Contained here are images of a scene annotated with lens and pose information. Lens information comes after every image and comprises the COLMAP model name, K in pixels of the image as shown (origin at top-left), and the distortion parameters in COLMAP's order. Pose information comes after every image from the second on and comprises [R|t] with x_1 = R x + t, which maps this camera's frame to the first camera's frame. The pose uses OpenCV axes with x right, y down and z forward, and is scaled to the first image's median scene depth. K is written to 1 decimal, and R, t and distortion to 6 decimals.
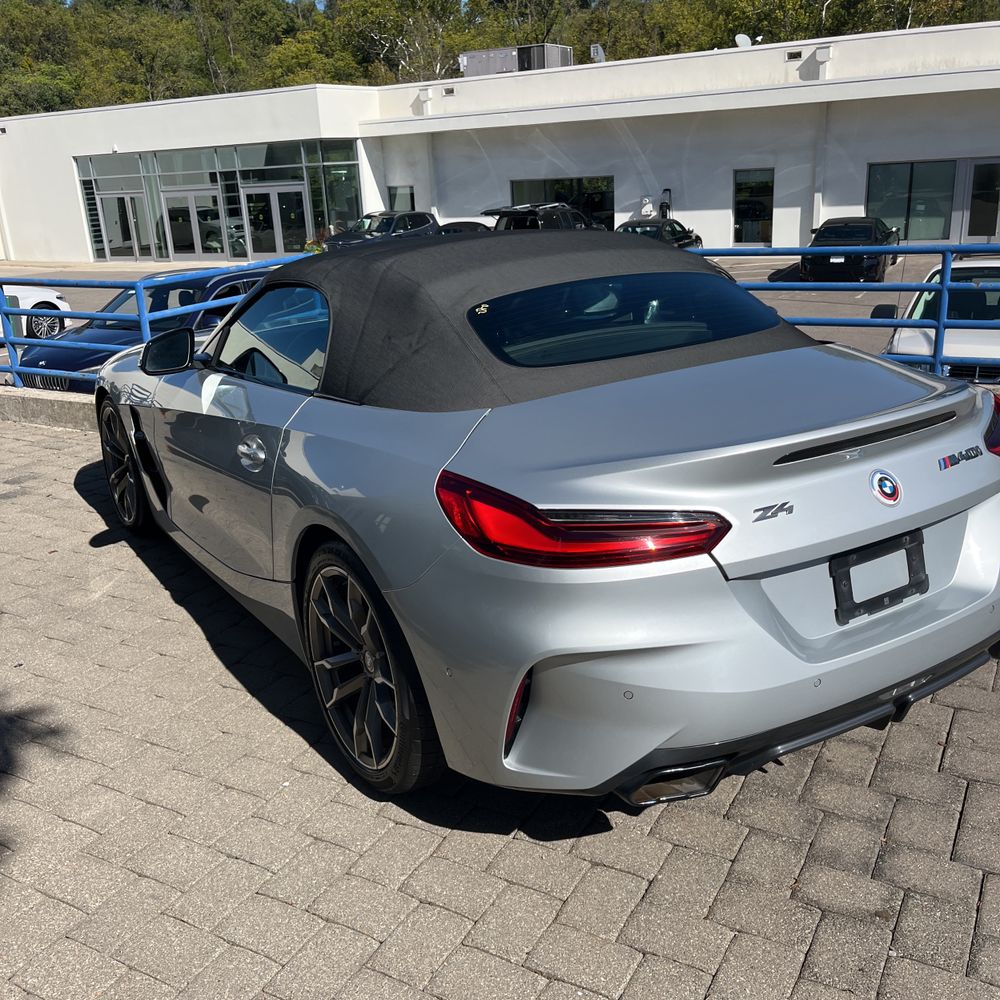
lens RADIAL K [[986.9, 0, 476.1], [0, 986.9, 512.3], [0, 0, 1]] dist [0.048474, -0.060994]
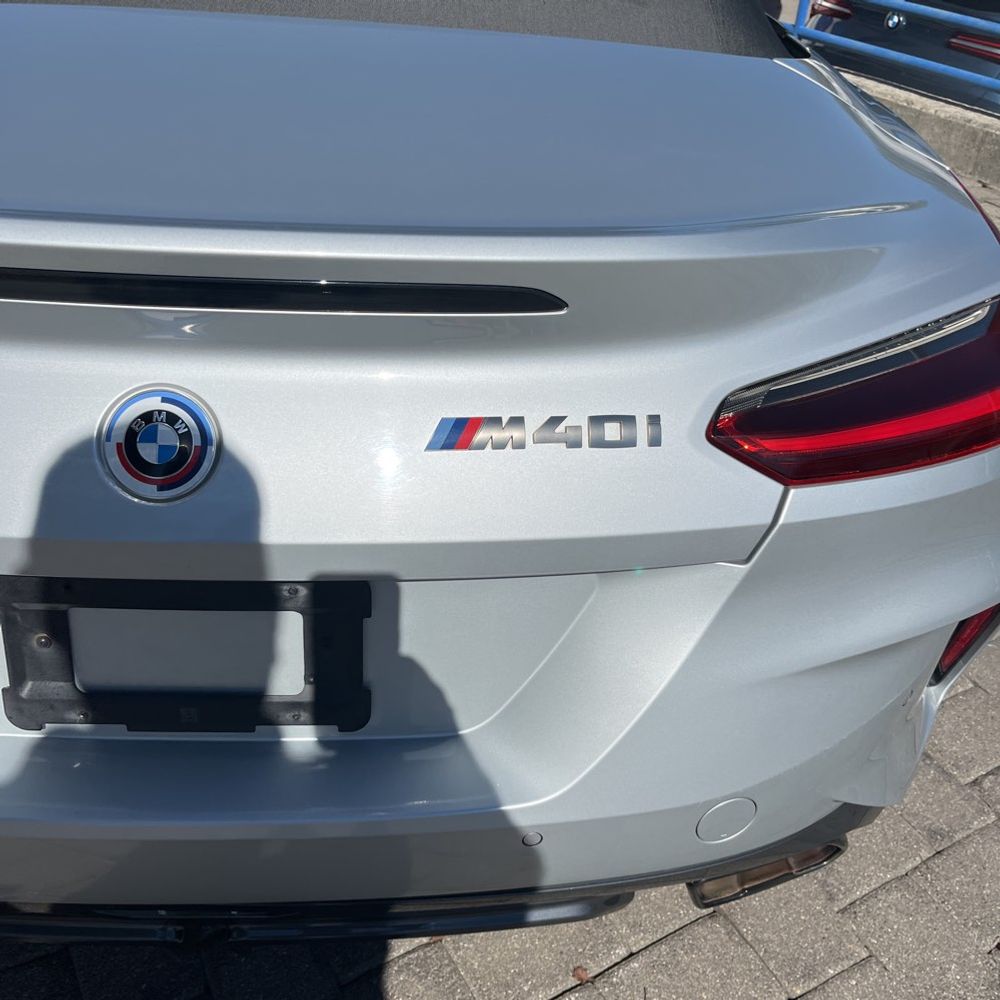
lens RADIAL K [[996.5, 0, 513.3], [0, 996.5, 498.8], [0, 0, 1]] dist [0.038005, -0.051186]
pose [[0.865237, 0.367223, -0.341338, 0.041016], [-0.259288, 0.910454, 0.322246, -0.009561], [0.429109, -0.190315, 0.882976, 0.047466]]
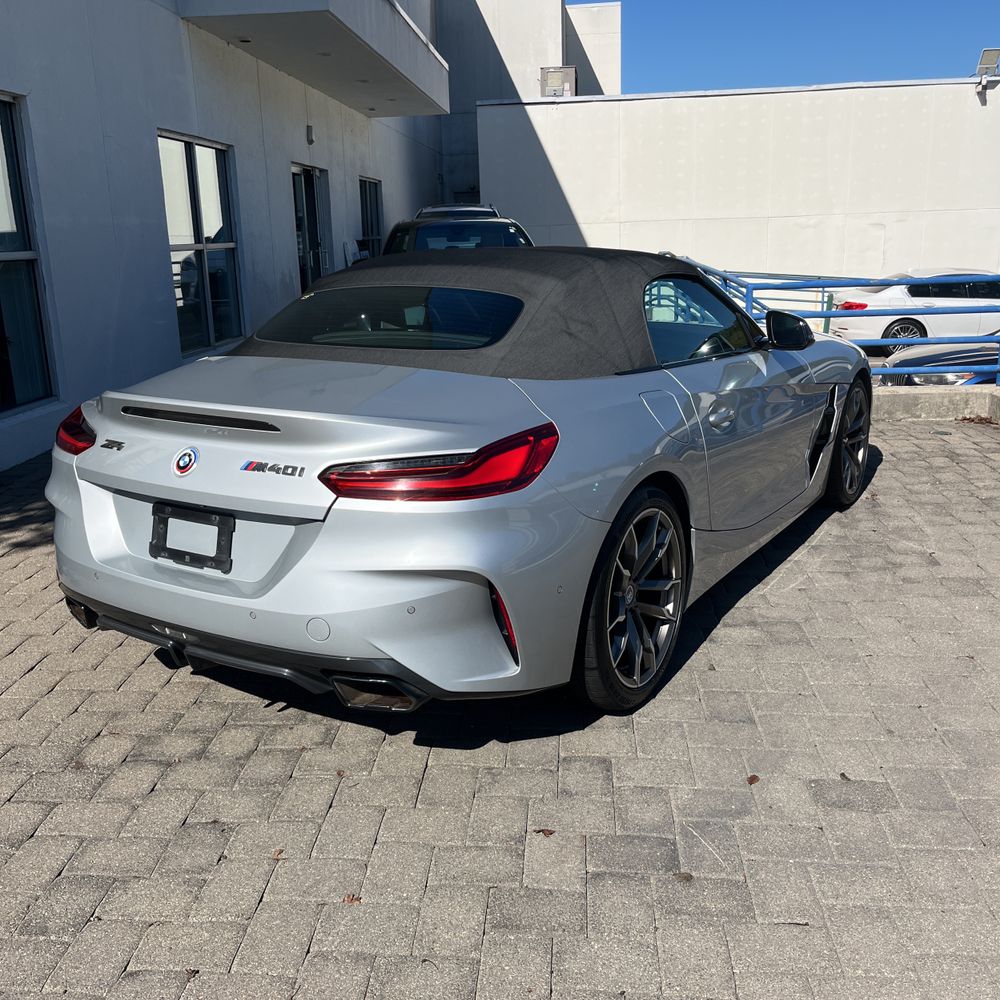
lens RADIAL K [[987.4, 0, 509.2], [0, 987.4, 498.7], [0, 0, 1]] dist [0.037677, -0.041757]
pose [[0.451519, 0.274382, -0.849026, 0.103212], [-0.290215, 0.944965, 0.151049, -0.017677], [0.843745, 0.178198, 0.506299, 0.046599]]
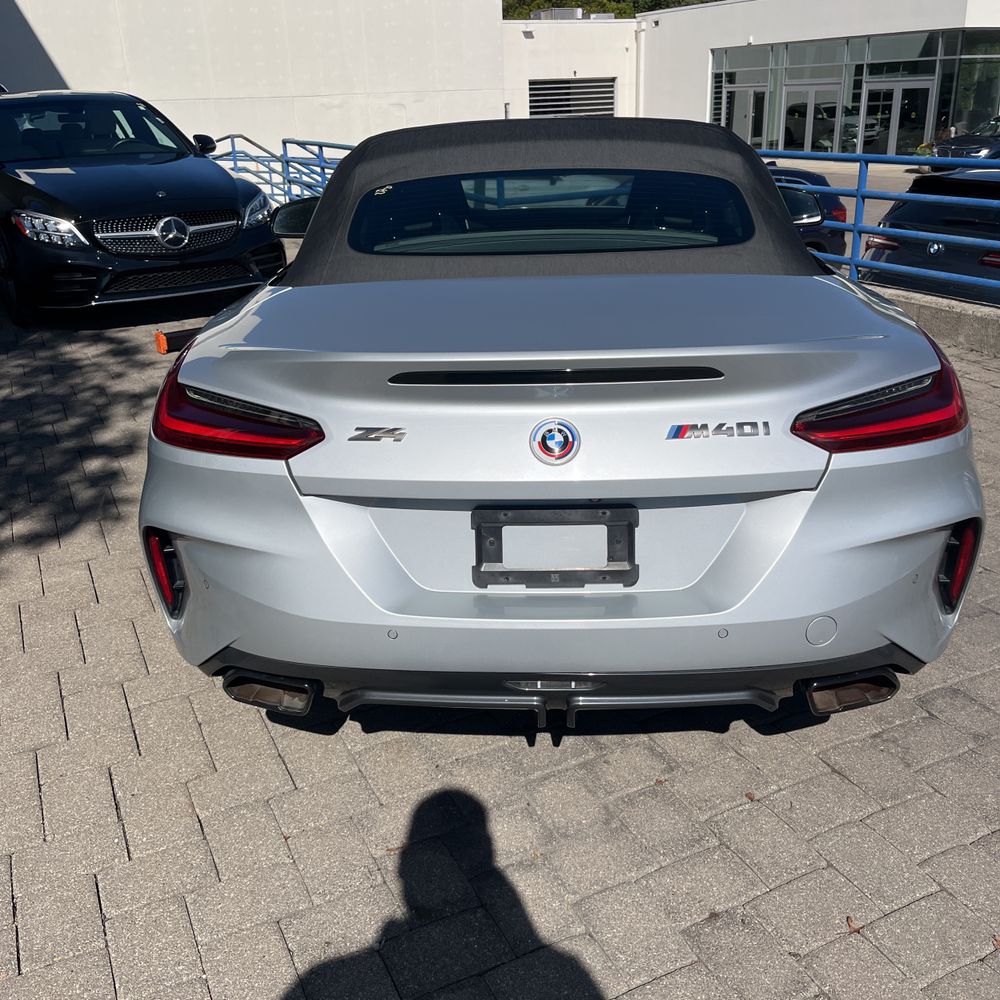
lens RADIAL K [[987.4, 0, 509.2], [0, 987.4, 498.7], [0, 0, 1]] dist [0.037677, -0.041757]
pose [[0.831680, 0.233957, -0.503559, 0.051151], [-0.193007, 0.972155, 0.132900, -0.005077], [0.520631, -0.013340, 0.853678, 0.018263]]
